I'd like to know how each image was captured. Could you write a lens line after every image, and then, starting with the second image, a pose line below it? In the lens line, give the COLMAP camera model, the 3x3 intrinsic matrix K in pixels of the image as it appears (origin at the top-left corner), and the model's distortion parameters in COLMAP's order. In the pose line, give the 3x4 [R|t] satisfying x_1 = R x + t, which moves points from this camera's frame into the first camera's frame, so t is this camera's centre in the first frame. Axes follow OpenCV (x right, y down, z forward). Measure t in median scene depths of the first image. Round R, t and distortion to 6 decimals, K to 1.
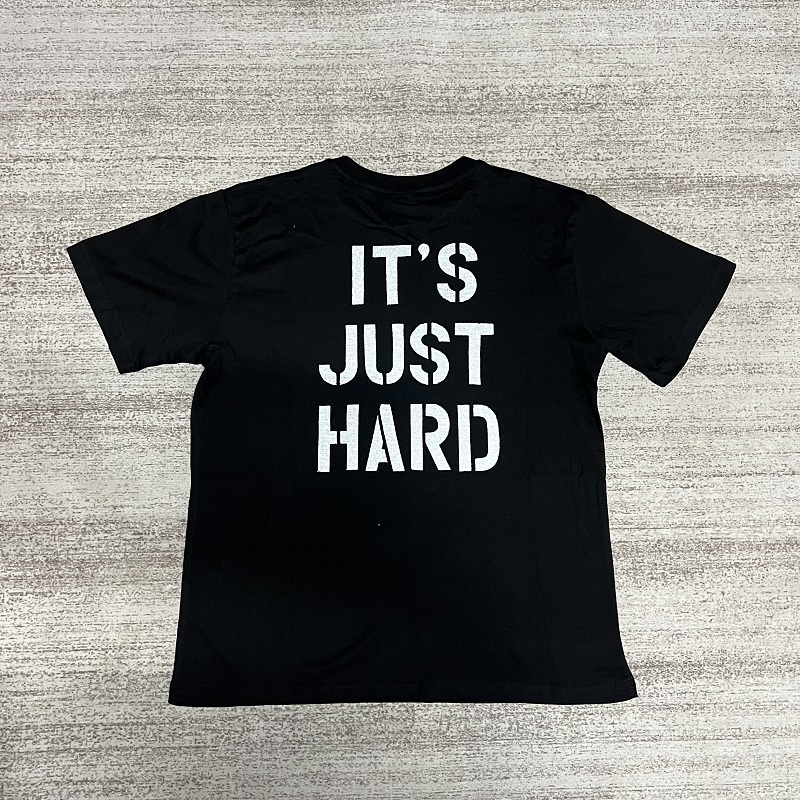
lens RADIAL K [[806.8, 0, 398.4], [0, 806.8, 397.8], [0, 0, 1]] dist [-0.005554, 0.000000]
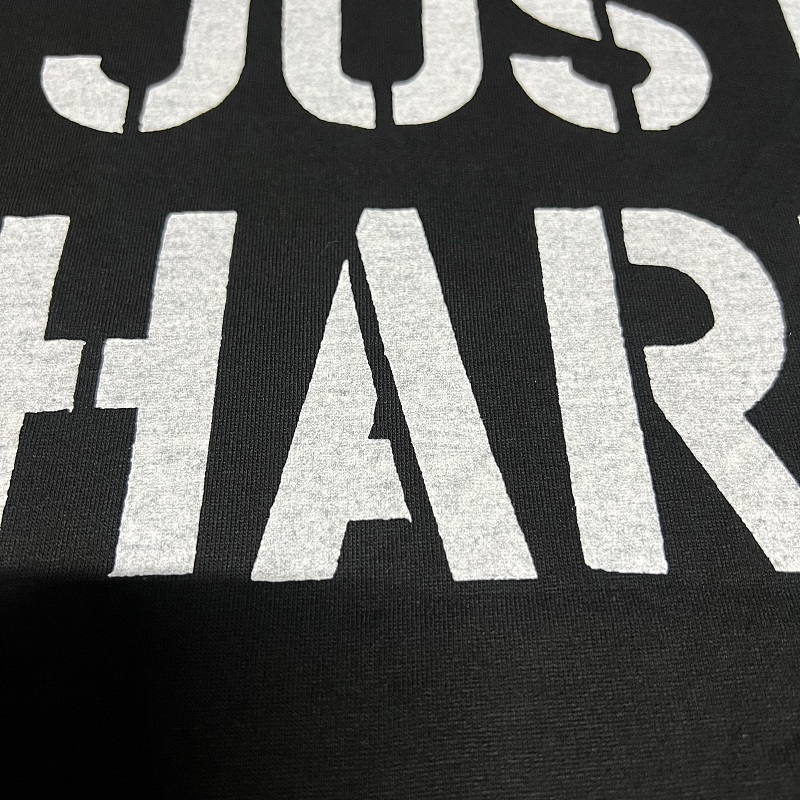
lens RADIAL K [[900.4, 0, 395.5], [0, 900.4, 398.7], [0, 0, 1]] dist [-0.027610, 0.000000]
pose [[0.999811, -0.006896, 0.018204, -0.018462], [0.013224, 0.926861, -0.375171, 0.117004], [-0.014285, 0.375341, 0.926777, 0.827143]]
